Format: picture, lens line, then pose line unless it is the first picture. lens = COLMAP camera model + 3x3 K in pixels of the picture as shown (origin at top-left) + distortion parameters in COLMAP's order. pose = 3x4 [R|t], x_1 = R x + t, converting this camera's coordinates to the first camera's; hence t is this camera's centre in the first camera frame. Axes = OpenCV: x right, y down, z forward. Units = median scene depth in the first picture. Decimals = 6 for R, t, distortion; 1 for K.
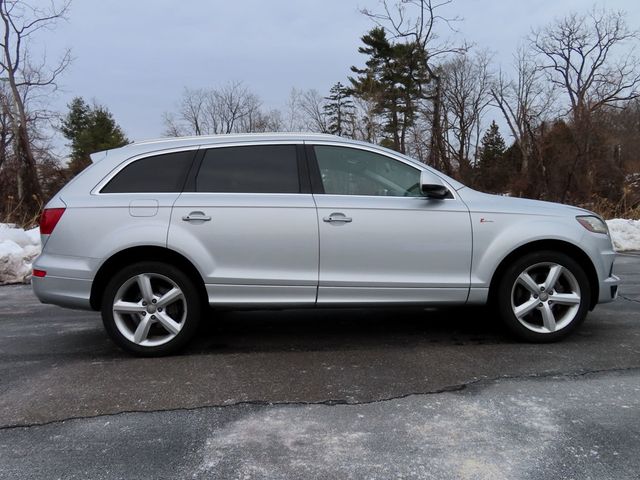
lens RADIAL K [[468.0, 0, 319.9], [0, 468.0, 237.9], [0, 0, 1]] dist [-0.020020, 0.017101]
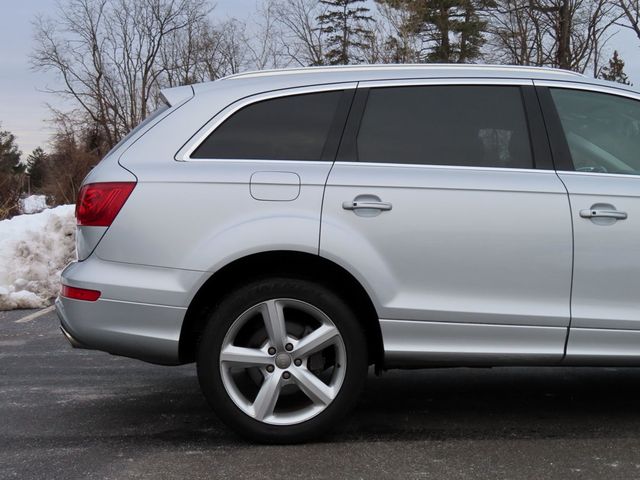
lens RADIAL K [[850.2, 0, 320.7], [0, 850.2, 243.8], [0, 0, 1]] dist [-0.006639, 0.000000]
pose [[0.999033, 0.025208, 0.036027, -0.346966], [-0.024748, 0.999607, -0.013134, 0.019736], [-0.036344, 0.012229, 0.999264, -0.054653]]
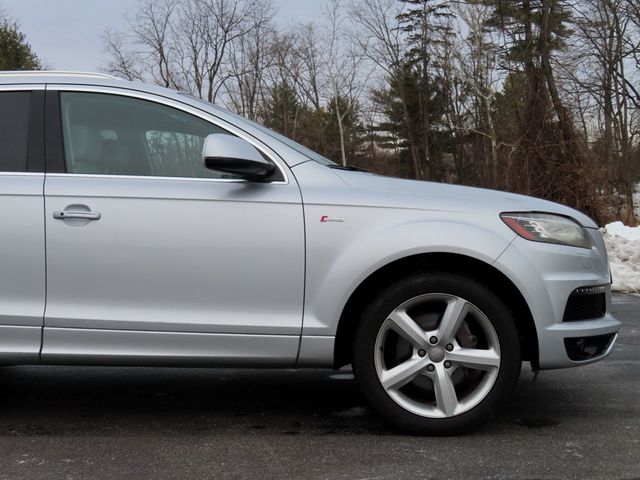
lens RADIAL K [[850.2, 0, 330.5], [0, 850.2, 238.4], [0, 0, 1]] dist [-0.006639, 0.000000]
pose [[0.994620, 0.009373, -0.103163, 0.460989], [-0.011195, 0.999791, -0.017094, 0.004706], [0.102981, 0.018157, 0.994518, -0.045586]]
